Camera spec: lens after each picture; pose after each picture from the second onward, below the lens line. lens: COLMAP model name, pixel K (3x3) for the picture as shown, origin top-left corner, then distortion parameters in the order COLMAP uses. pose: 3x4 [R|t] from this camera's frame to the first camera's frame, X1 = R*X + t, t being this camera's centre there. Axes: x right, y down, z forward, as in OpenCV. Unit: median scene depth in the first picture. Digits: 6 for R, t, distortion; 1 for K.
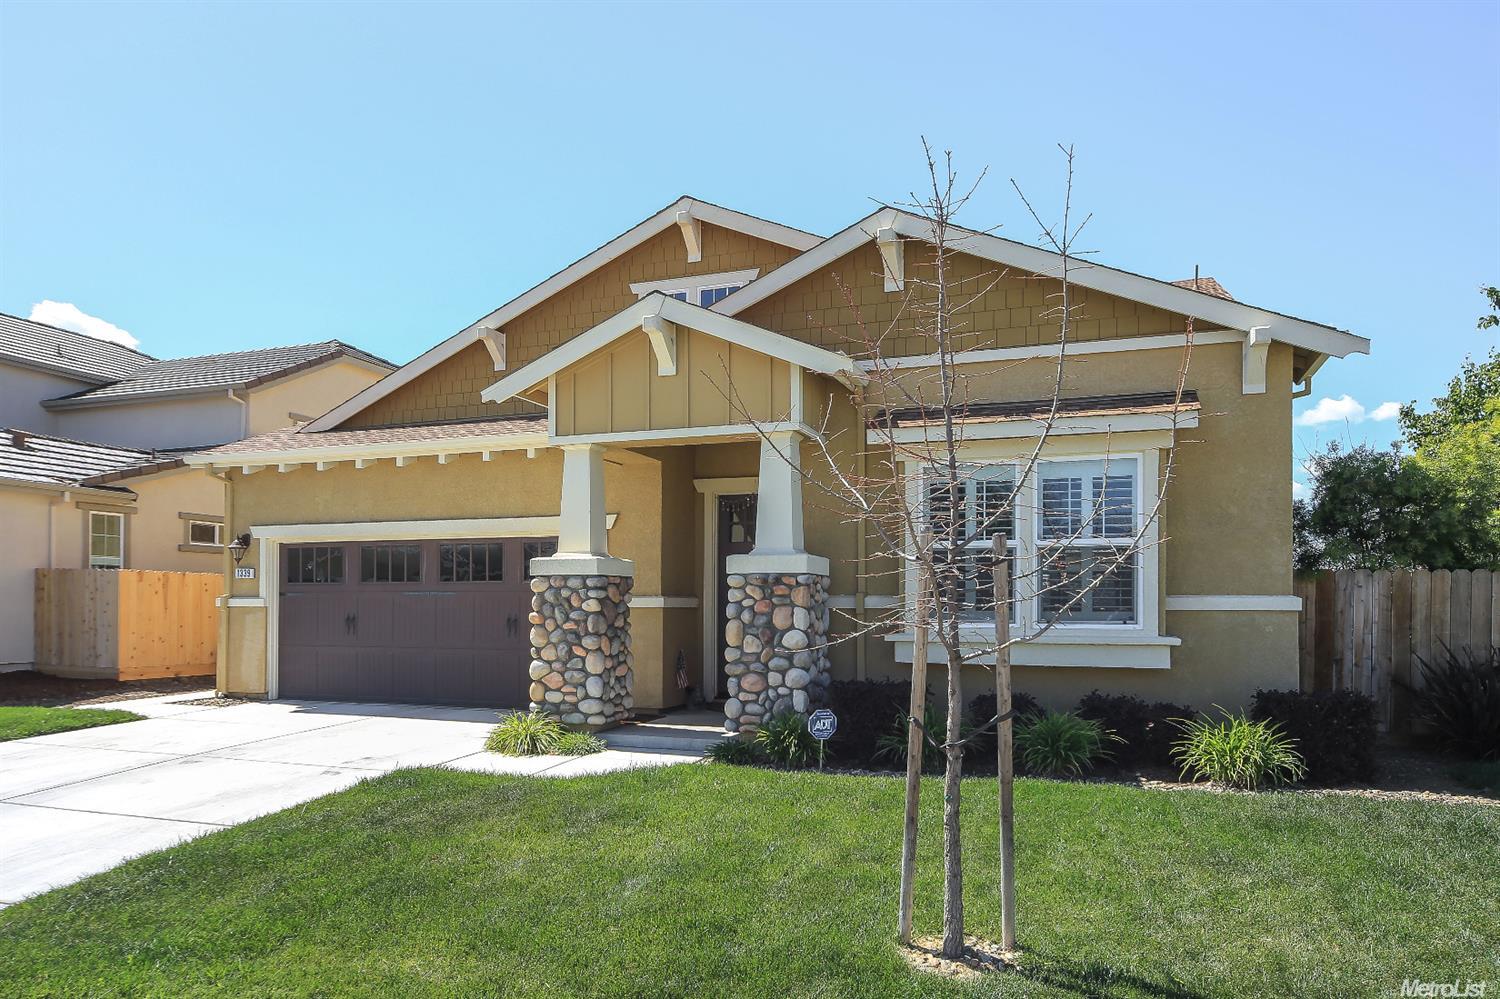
lens RADIAL K [[892.3, 0, 735.6], [0, 892.3, 557.3], [0, 0, 1]] dist [0.014267, -0.002121]
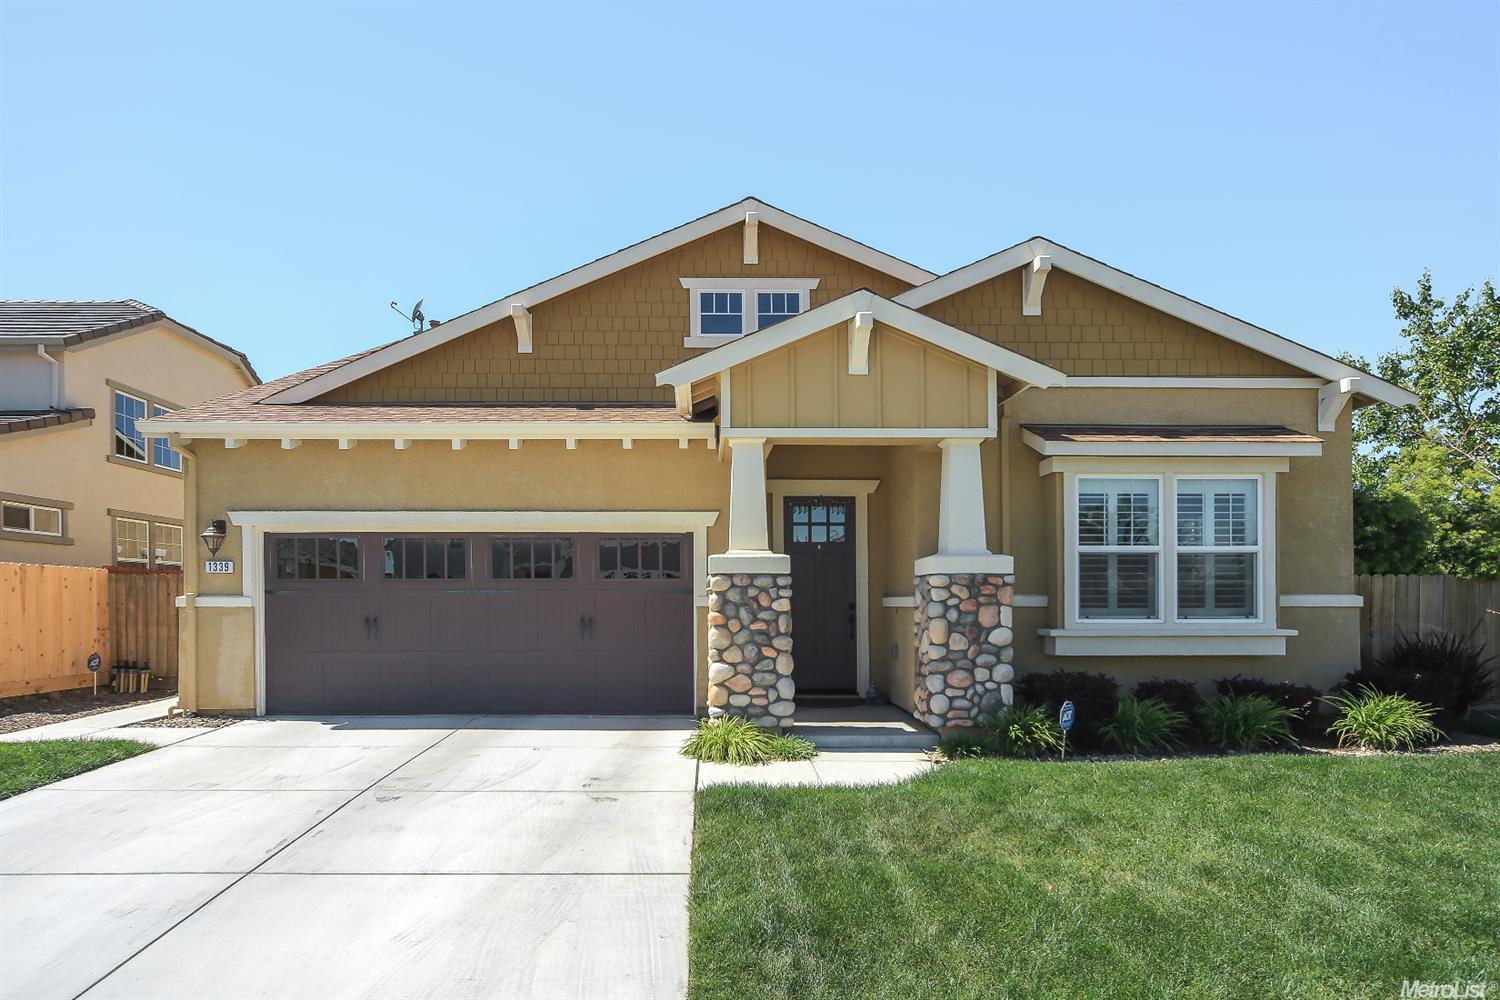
lens RADIAL K [[809.2, 0, 750.8], [0, 809.2, 574.0], [0, 0, 1]] dist [-0.000035, 0.001579]
pose [[0.944037, 0.007928, 0.329745, -0.480875], [-0.014605, 0.999735, 0.017777, 0.005257], [-0.329517, -0.021598, 0.943903, 0.180789]]
